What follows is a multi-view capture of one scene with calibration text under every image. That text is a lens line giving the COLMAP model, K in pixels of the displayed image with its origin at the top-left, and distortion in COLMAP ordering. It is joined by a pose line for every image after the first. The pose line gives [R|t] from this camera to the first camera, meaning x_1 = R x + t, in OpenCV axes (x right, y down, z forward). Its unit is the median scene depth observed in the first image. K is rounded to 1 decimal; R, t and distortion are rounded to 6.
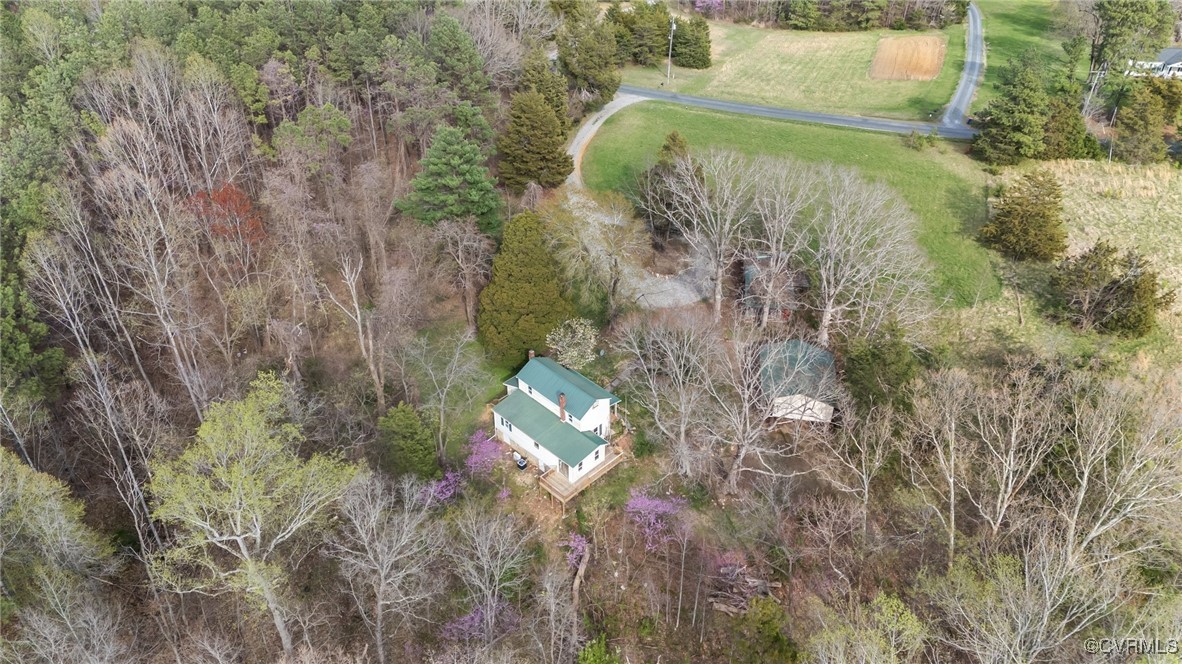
lens RADIAL K [[773.4, 0, 591.0], [0, 773.4, 332.0], [0, 0, 1]] dist [0.001748, -0.000012]
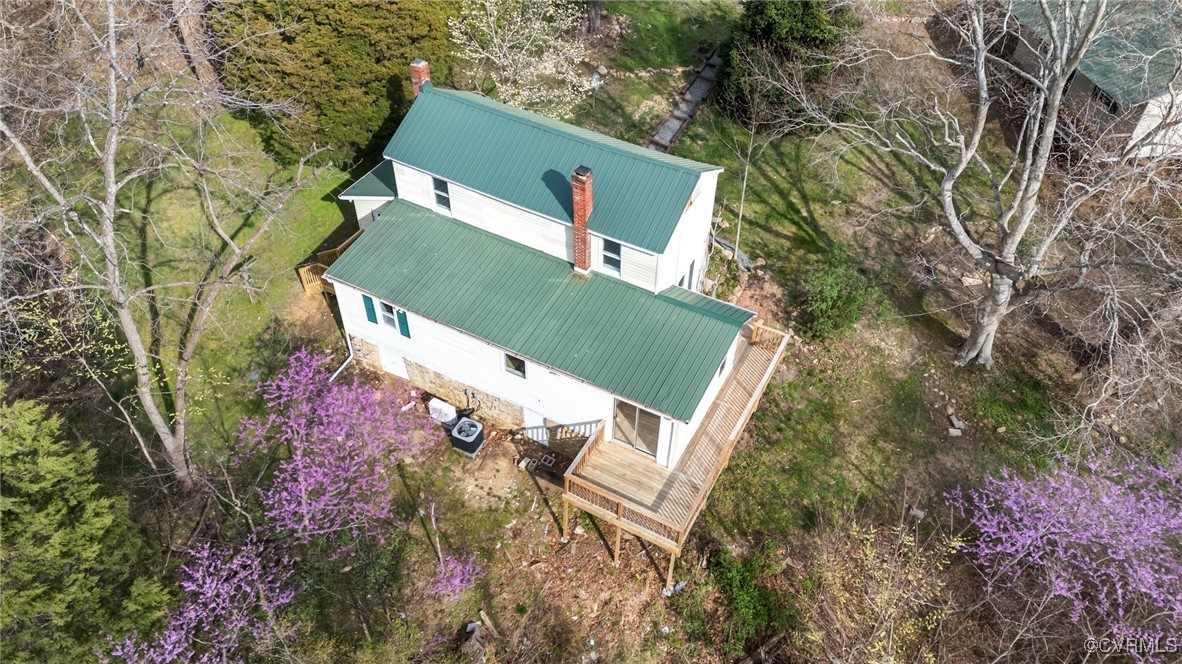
lens RADIAL K [[773.4, 0, 591.0], [0, 773.4, 332.0], [0, 0, 1]] dist [0.001748, -0.000012]
pose [[0.951173, -0.183763, 0.247993, -0.110605], [0.145018, 0.975320, 0.166498, 0.088315], [-0.272469, -0.122405, 0.954347, 0.702888]]
